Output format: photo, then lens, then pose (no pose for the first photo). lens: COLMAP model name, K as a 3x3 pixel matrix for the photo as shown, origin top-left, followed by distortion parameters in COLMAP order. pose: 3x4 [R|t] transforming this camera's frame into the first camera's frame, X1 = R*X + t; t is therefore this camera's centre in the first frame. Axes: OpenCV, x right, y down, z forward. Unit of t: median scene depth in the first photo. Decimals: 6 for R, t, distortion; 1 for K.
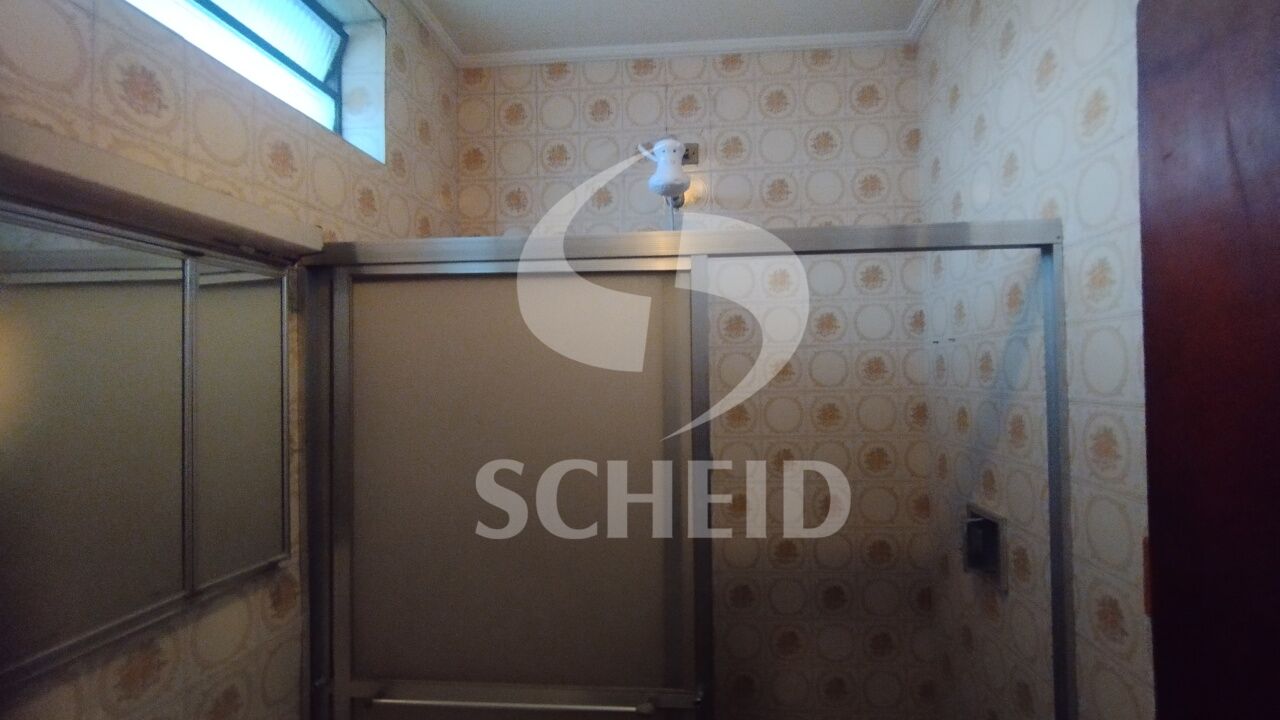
lens RADIAL K [[599.0, 0, 650.7], [0, 599.0, 360.6], [0, 0, 1]] dist [-0.001673, -0.001109]
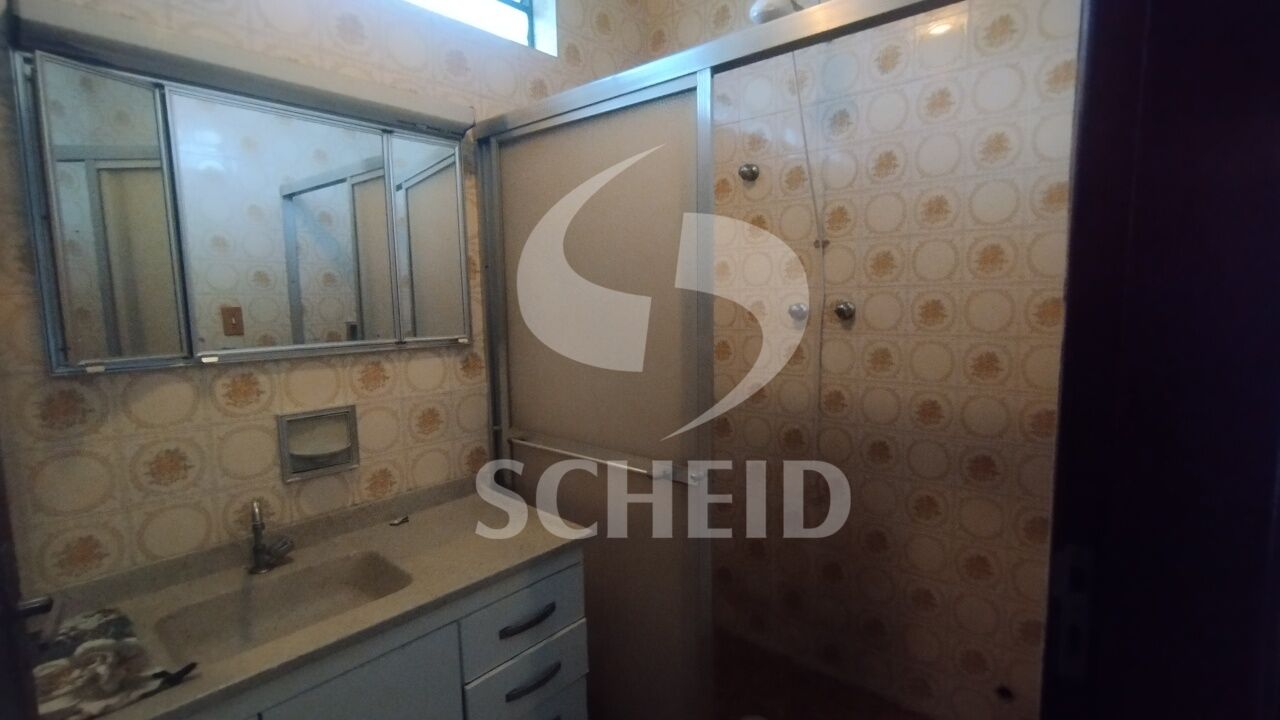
lens RADIAL K [[599.0, 0, 650.7], [0, 599.0, 360.6], [0, 0, 1]] dist [-0.001673, -0.001109]
pose [[0.814540, 0.068992, -0.575990, 0.618267], [0.009775, 0.991129, 0.132542, 0.178699], [0.580024, -0.113591, 0.806640, 0.035412]]
